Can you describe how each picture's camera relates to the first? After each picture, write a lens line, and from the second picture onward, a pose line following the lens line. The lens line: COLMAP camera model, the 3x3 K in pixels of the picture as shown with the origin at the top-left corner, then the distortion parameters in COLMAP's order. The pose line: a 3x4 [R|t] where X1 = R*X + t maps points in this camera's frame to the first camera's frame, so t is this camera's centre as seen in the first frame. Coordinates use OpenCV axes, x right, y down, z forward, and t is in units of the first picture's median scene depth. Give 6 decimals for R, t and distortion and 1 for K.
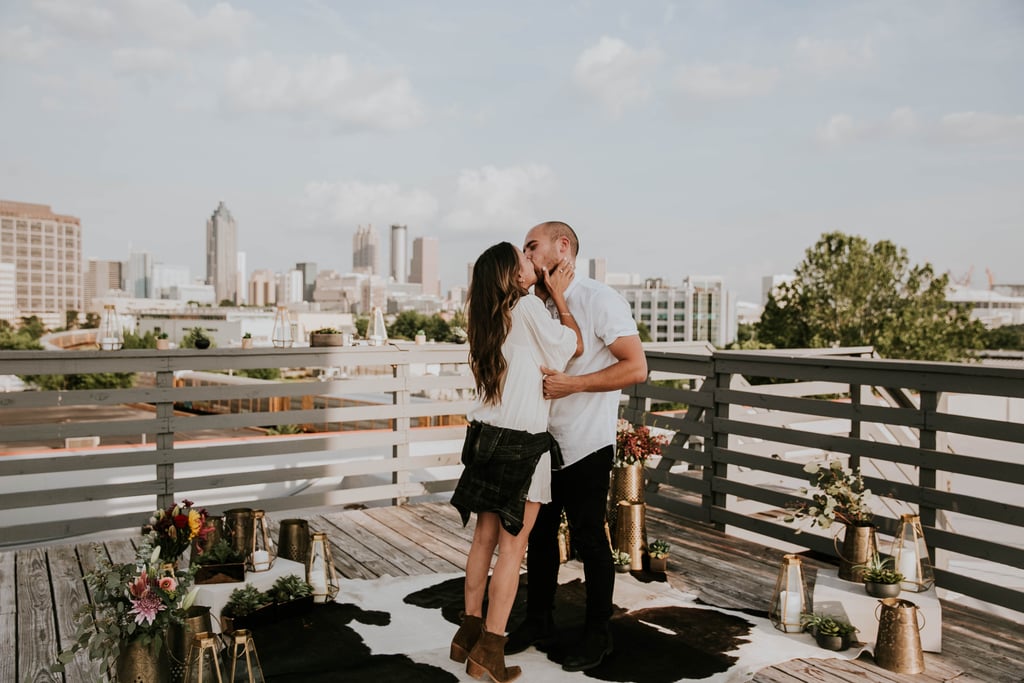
lens RADIAL K [[839.4, 0, 496.2], [0, 839.4, 354.9], [0, 0, 1]] dist [-0.046514, 0.039863]
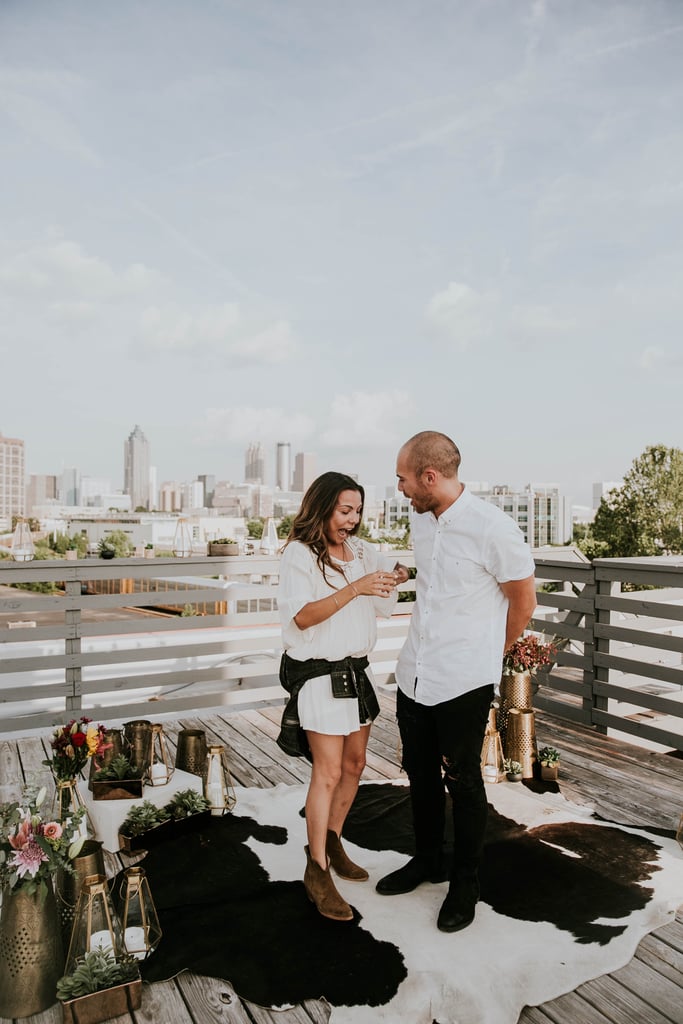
lens RADIAL K [[710.5, 0, 331.4], [0, 710.5, 524.0], [0, 0, 1]] dist [-0.093104, 0.066522]
pose [[0.998826, -0.006554, -0.047995, -0.022754], [0.004690, 0.999234, -0.038852, -0.015856], [0.048213, 0.038581, 0.998092, 0.112803]]
